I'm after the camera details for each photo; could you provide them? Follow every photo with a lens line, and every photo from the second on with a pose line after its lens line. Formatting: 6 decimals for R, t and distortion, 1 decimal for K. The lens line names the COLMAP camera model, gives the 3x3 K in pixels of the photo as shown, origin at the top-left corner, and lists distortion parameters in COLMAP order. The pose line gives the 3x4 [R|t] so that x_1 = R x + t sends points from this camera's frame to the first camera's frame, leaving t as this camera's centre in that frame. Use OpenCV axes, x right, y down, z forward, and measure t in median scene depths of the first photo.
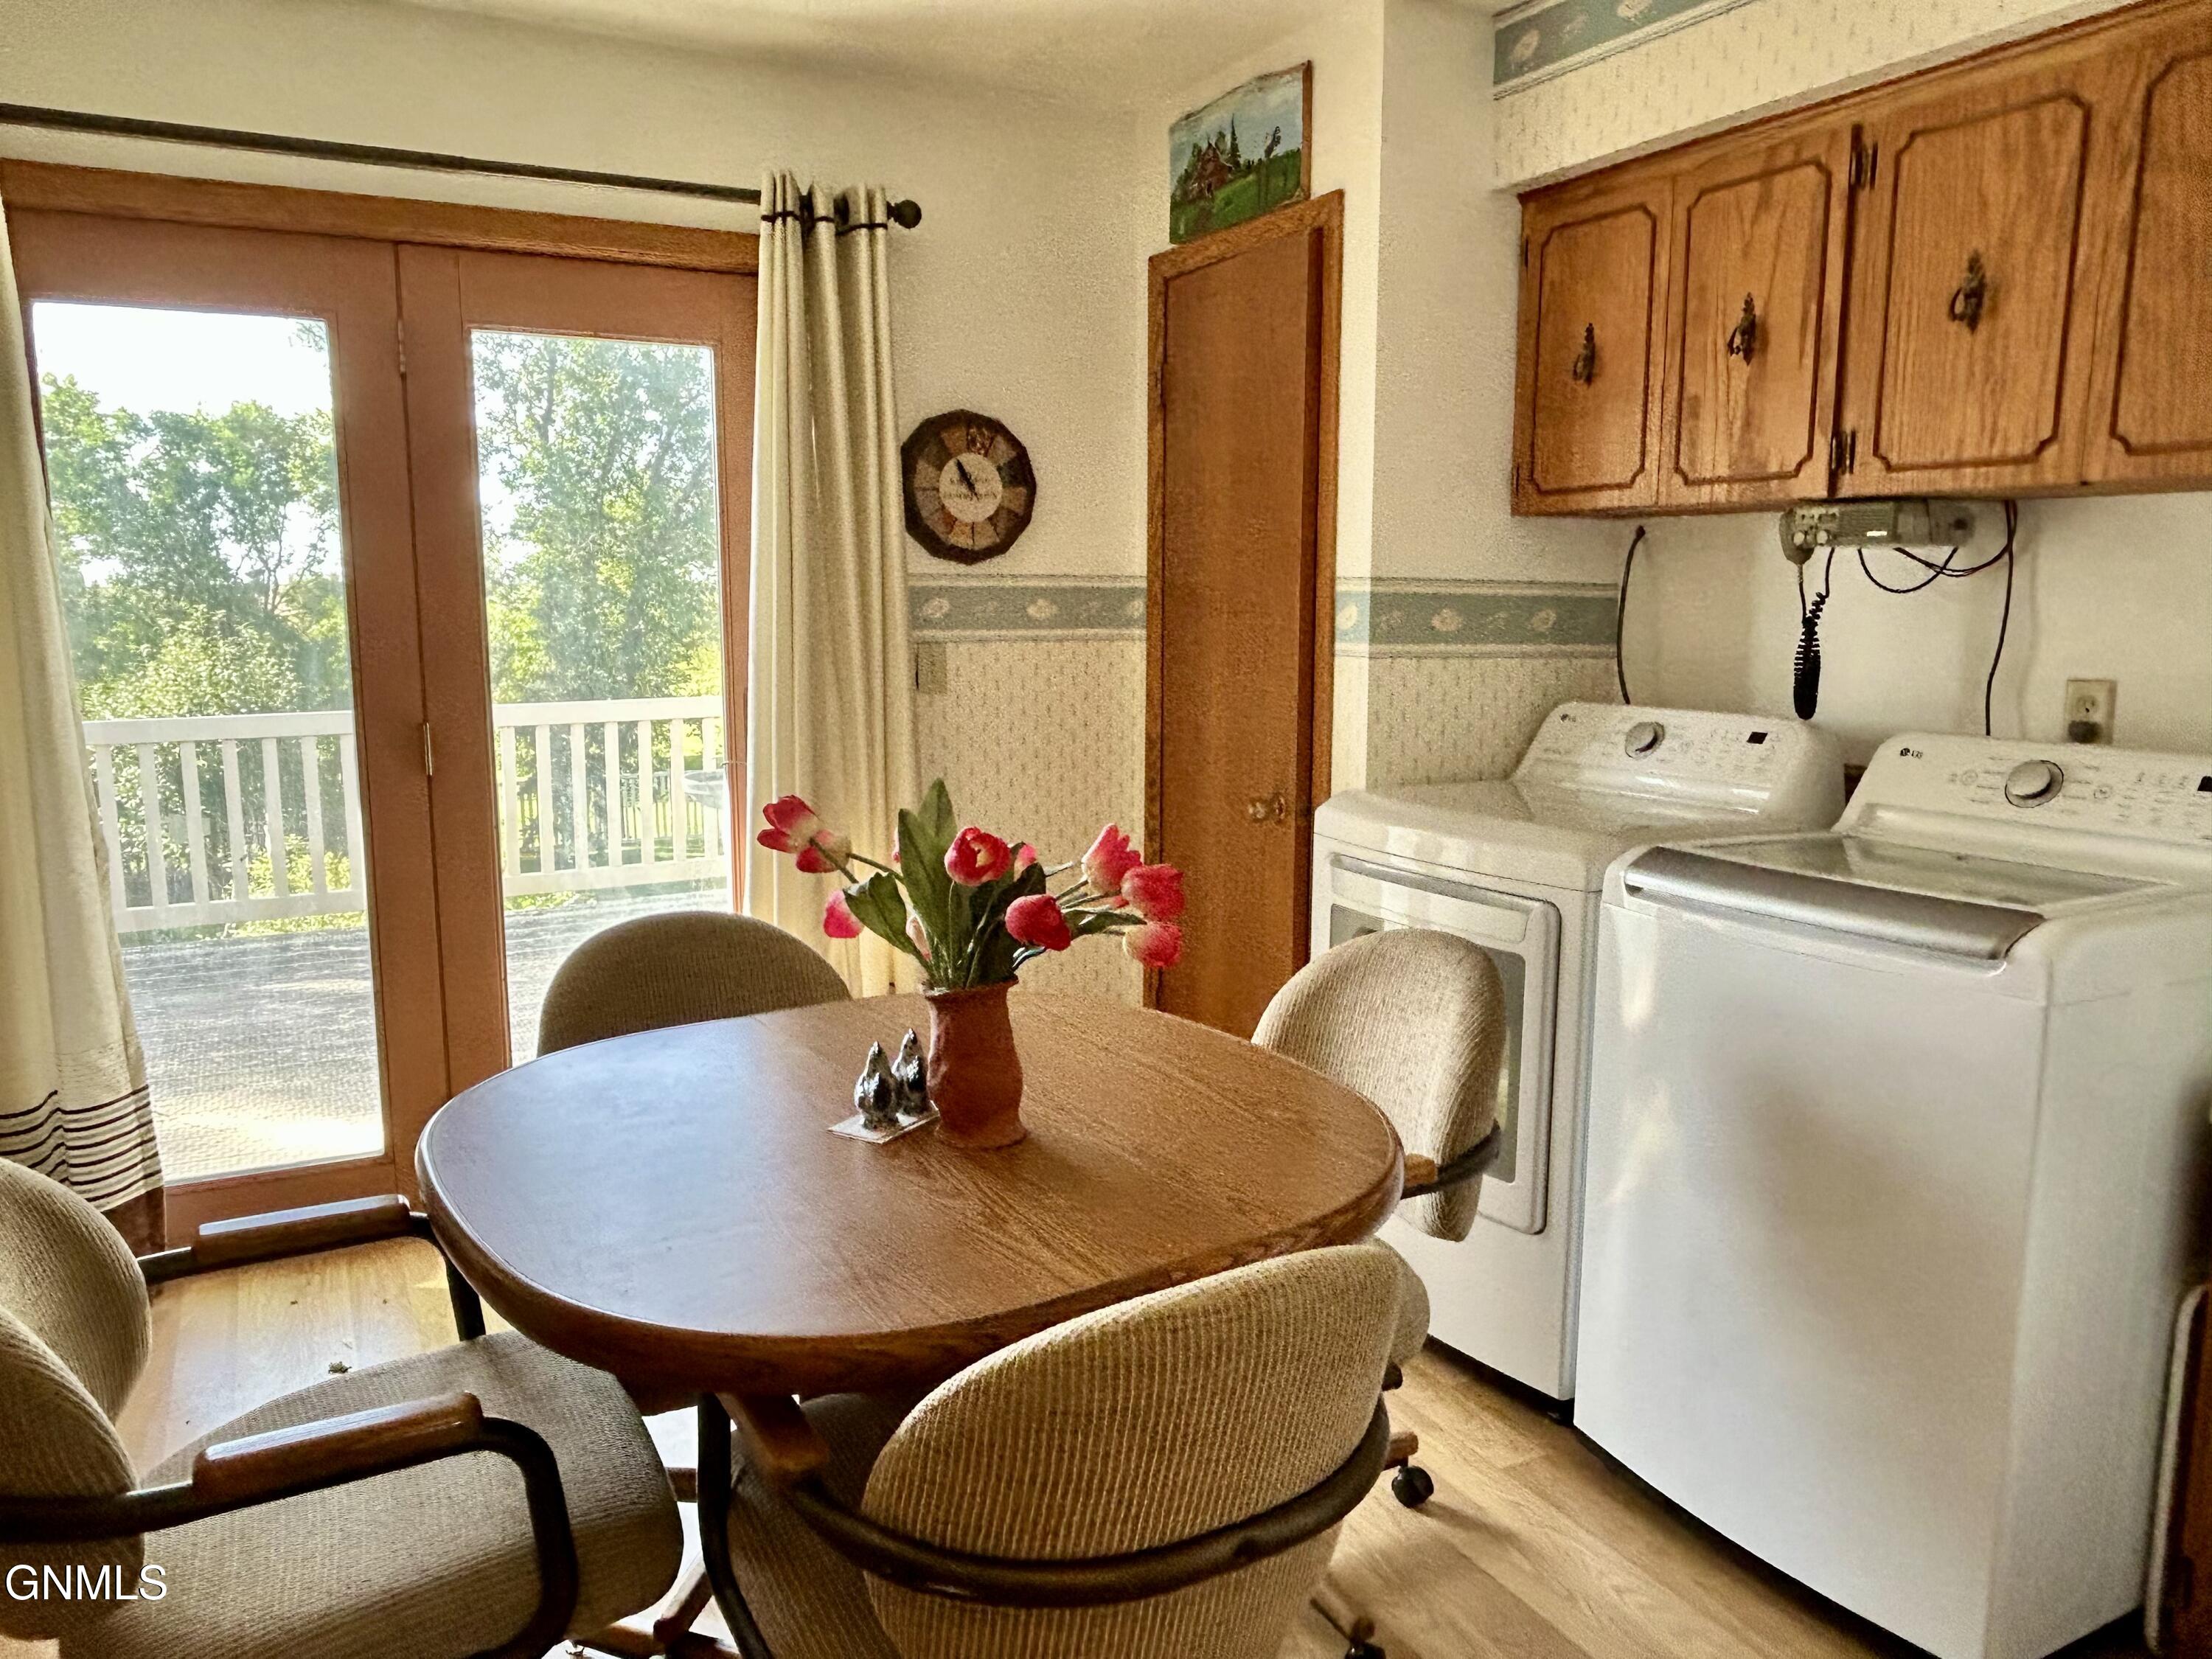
lens RADIAL K [[1578.4, 0, 1111.4], [0, 1578.4, 824.6], [0, 0, 1]] dist [0.002104, -0.014596]
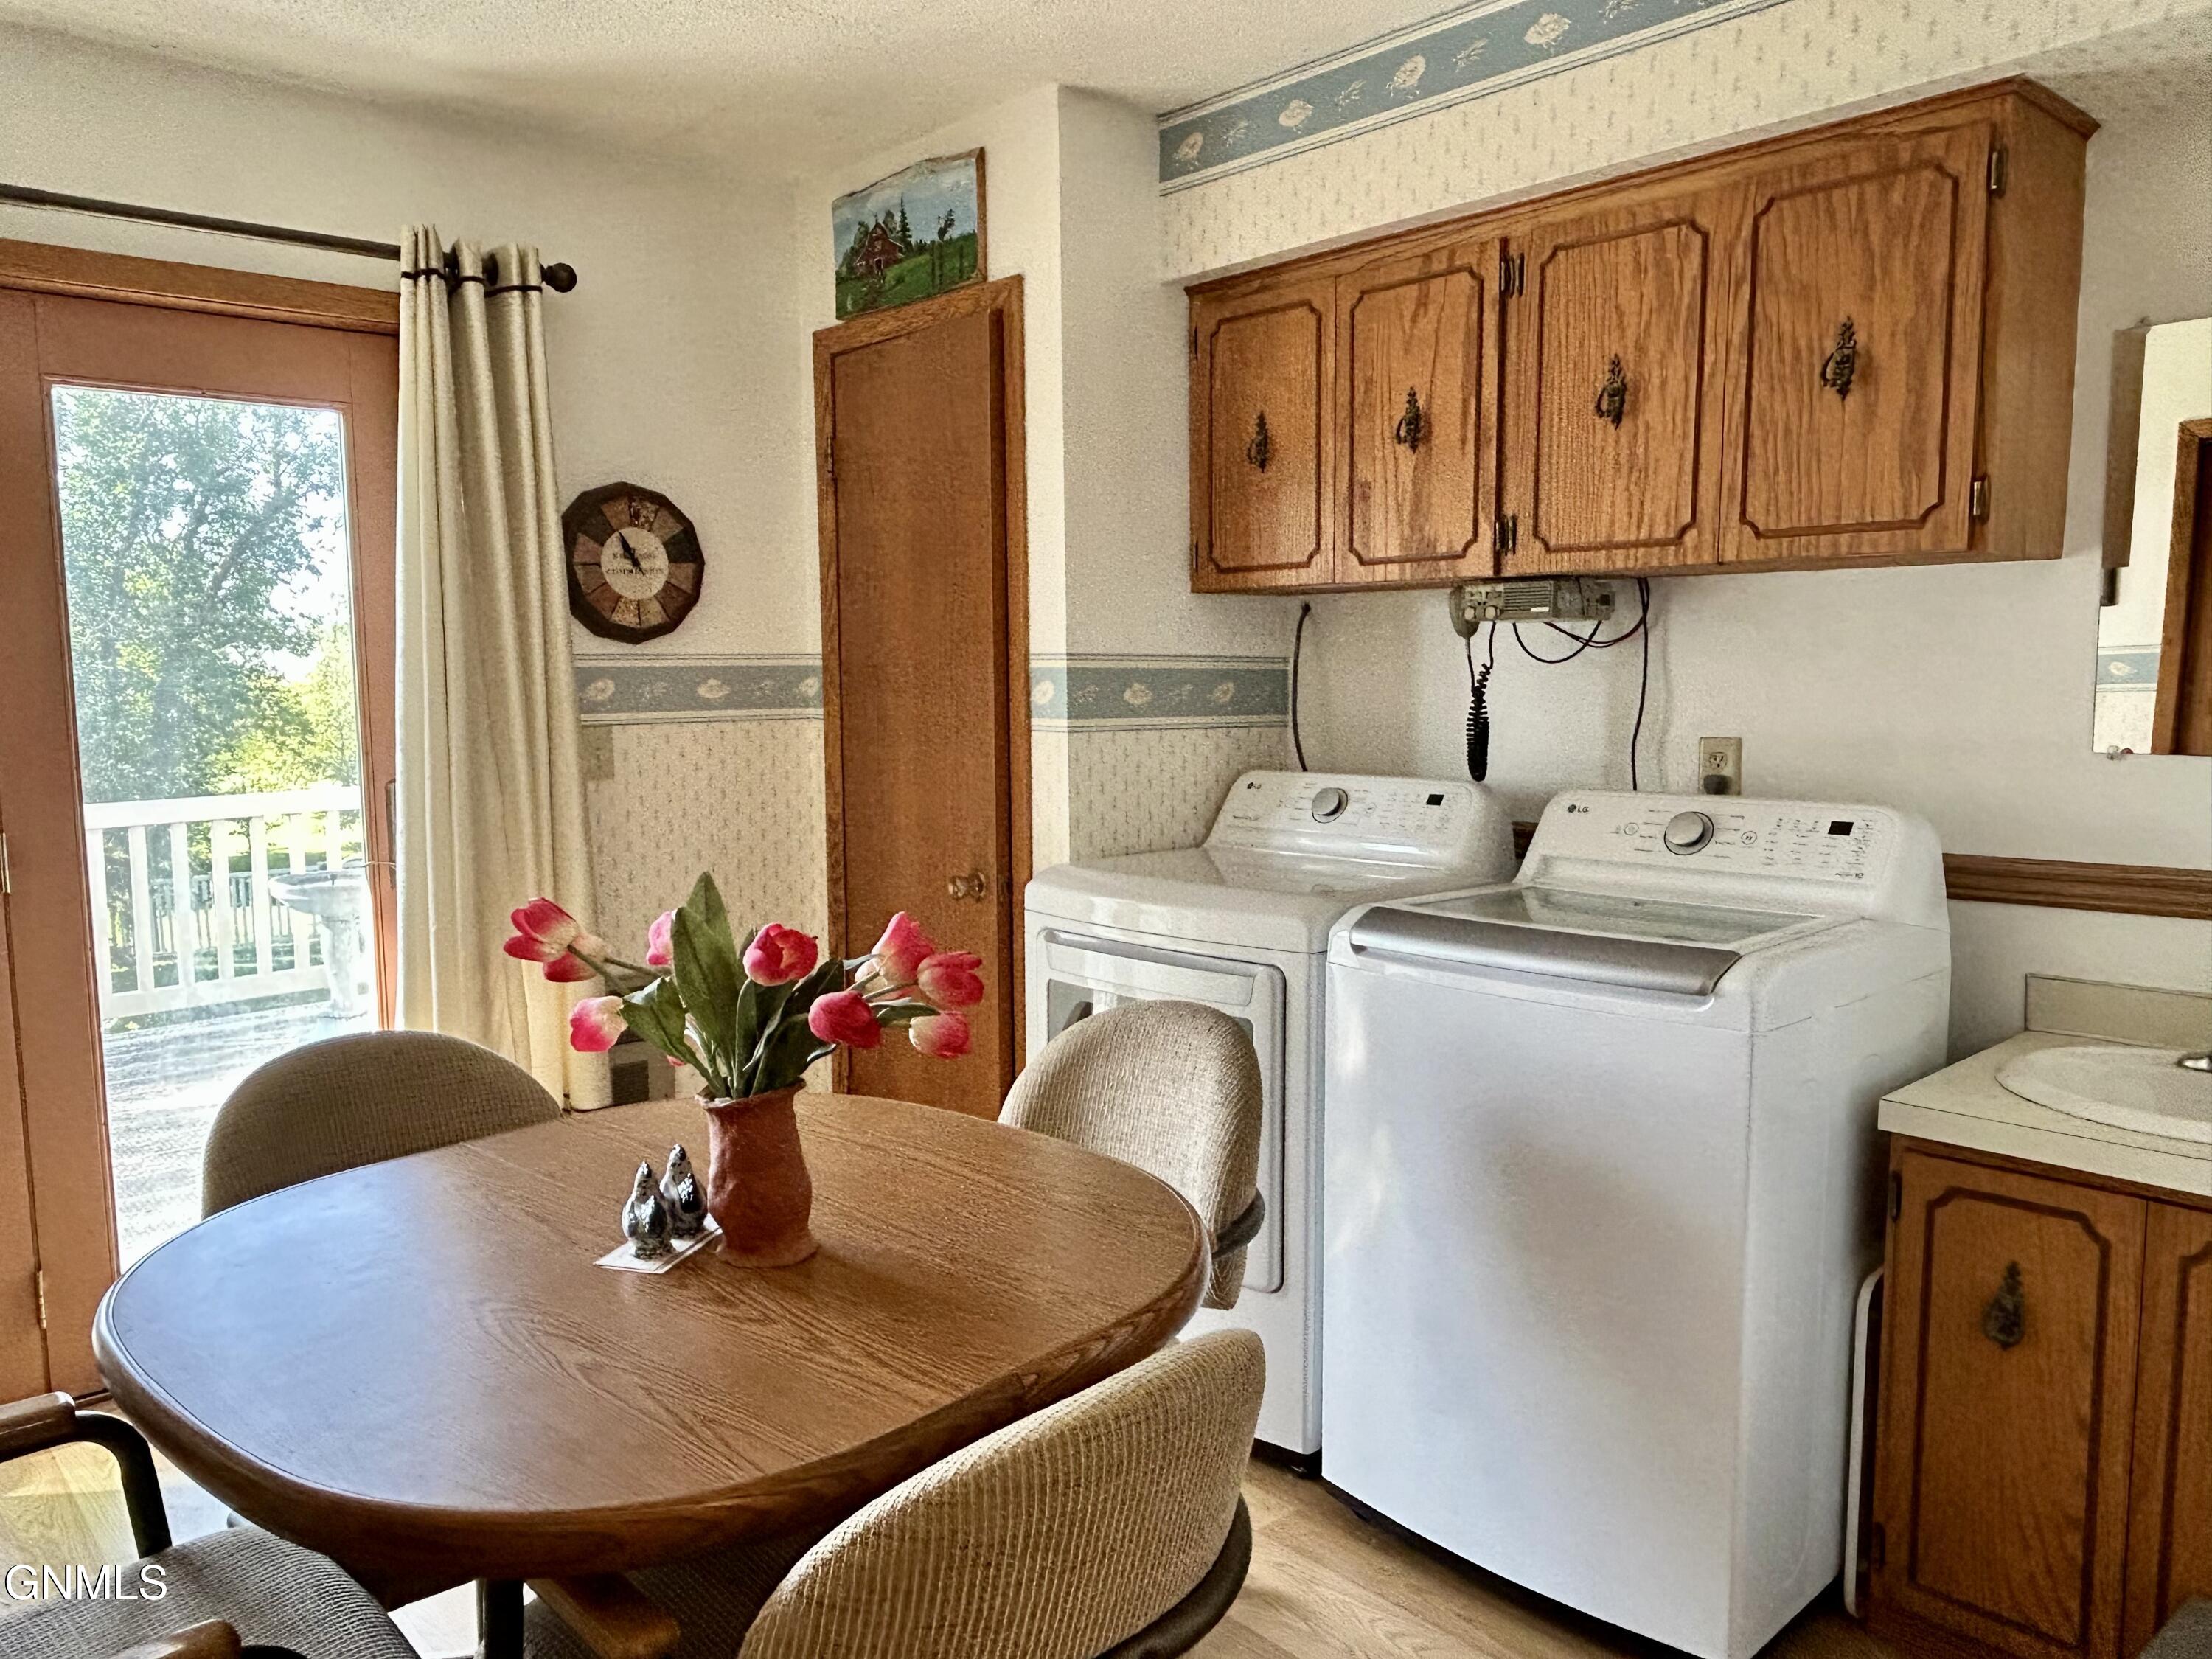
lens RADIAL K [[1578.4, 0, 1107.2], [0, 1578.4, 830.7], [0, 0, 1]] dist [0.002104, -0.014596]
pose [[0.968548, -0.037714, 0.245952, -0.064185], [0.048342, 0.998134, -0.037316, -0.004592], [-0.244086, 0.048032, 0.968563, 0.020622]]
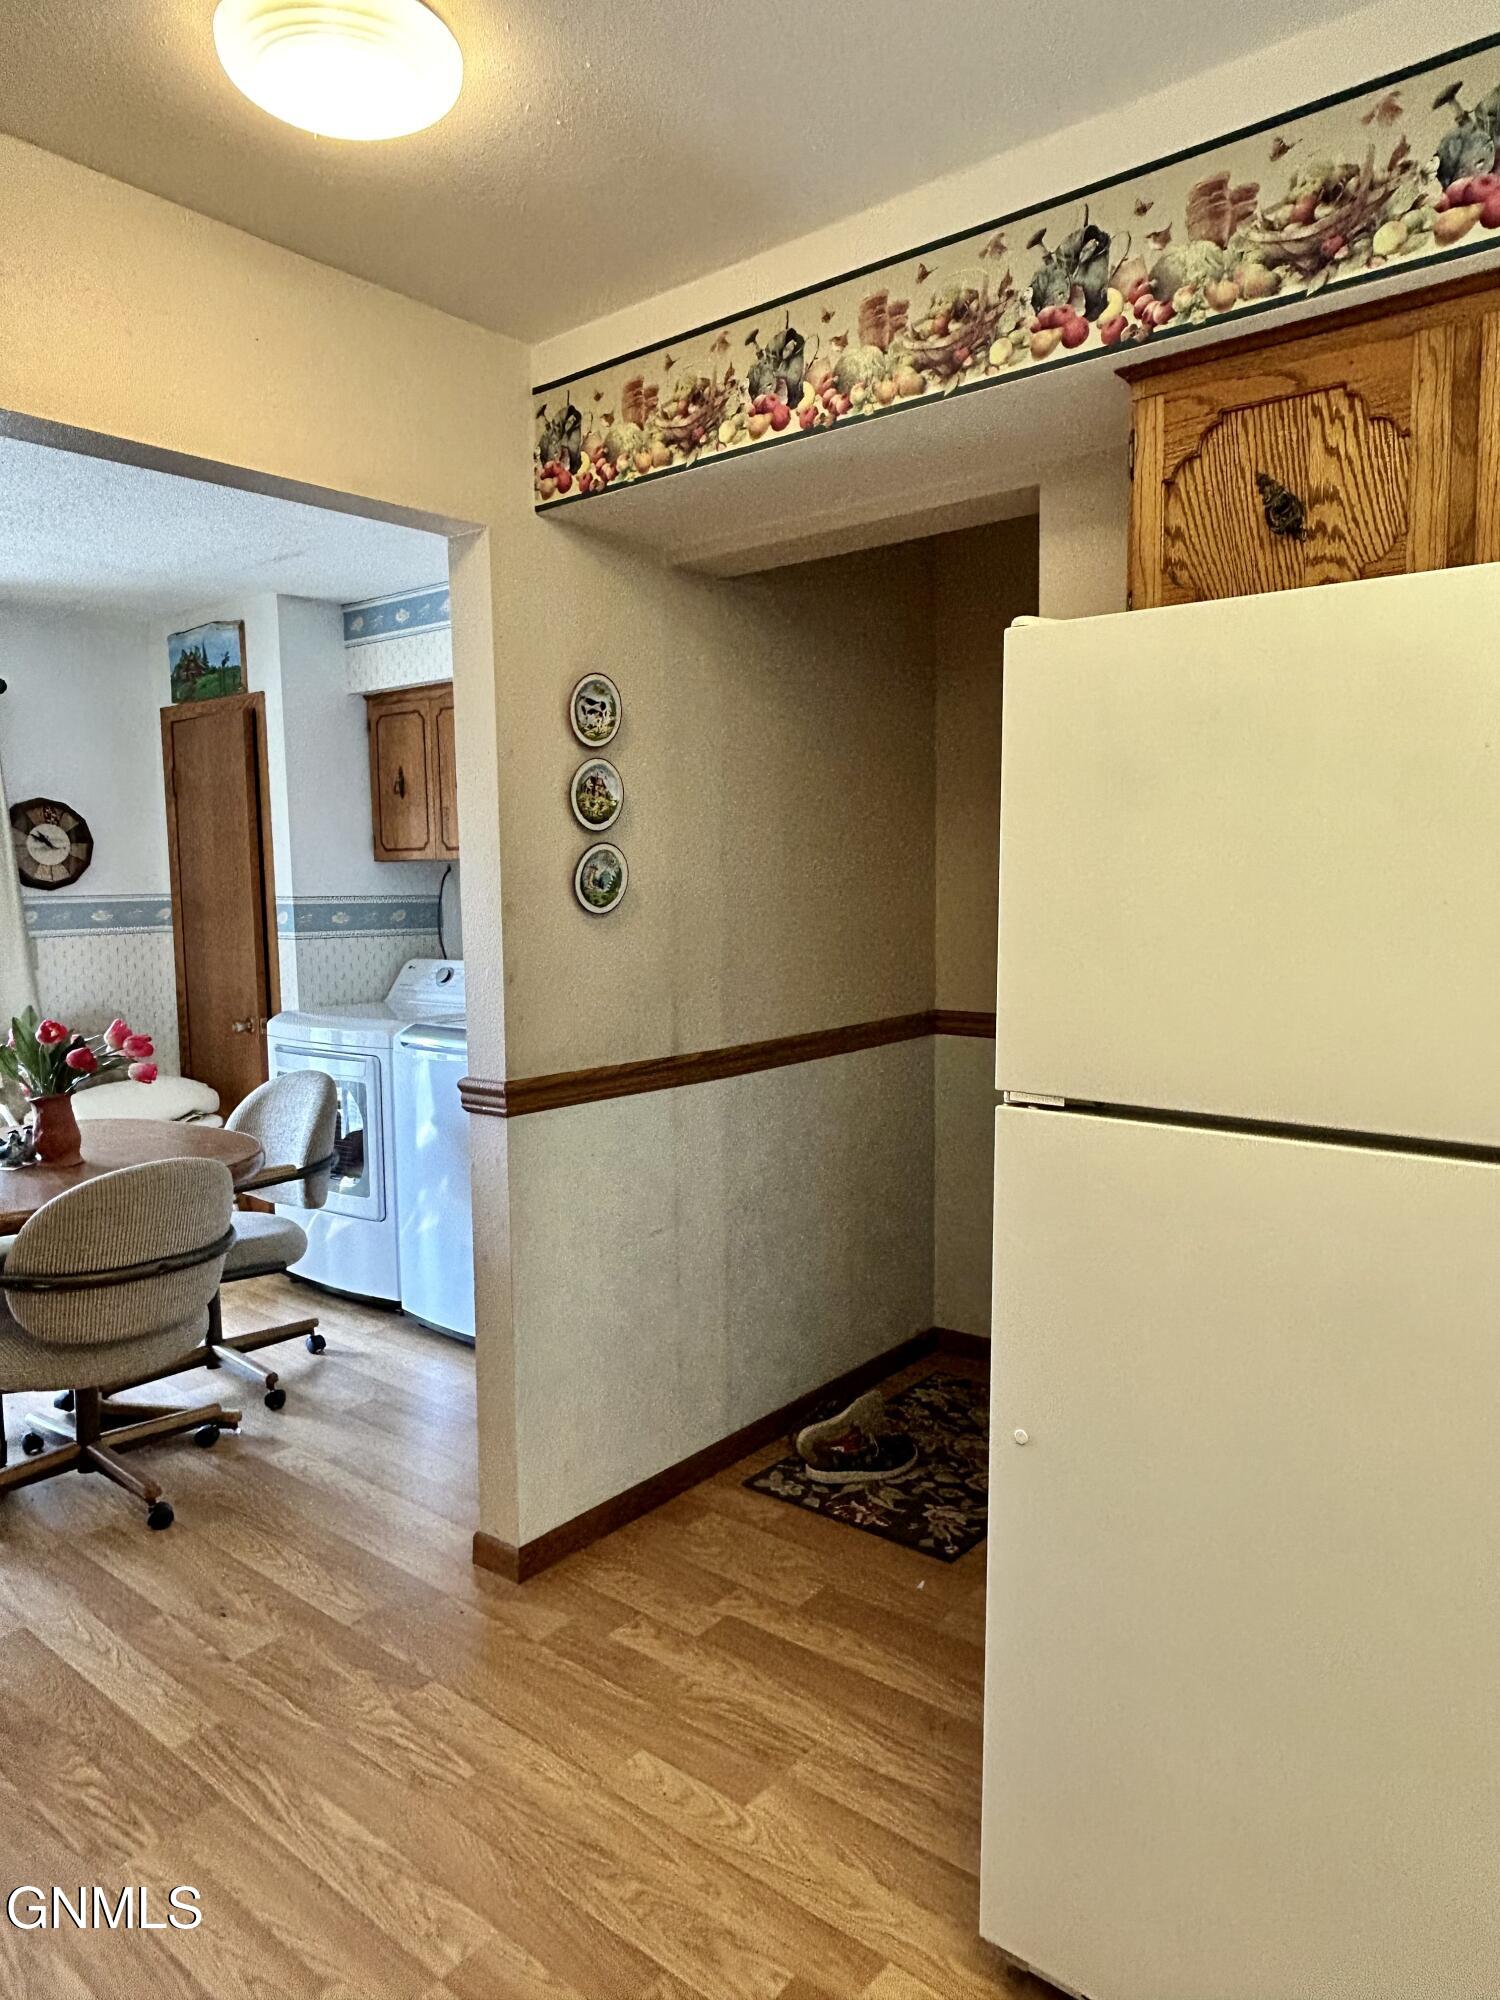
lens RADIAL K [[1280.5, 0, 762.9], [0, 1280.5, 1004.2], [0, 0, 1]] dist [-0.001509, -0.002879]
pose [[0.917876, -0.054783, 0.393067, 0.073884], [0.073365, 0.996779, -0.032393, 0.060864], [-0.390026, 0.058570, 0.918939, -0.610372]]
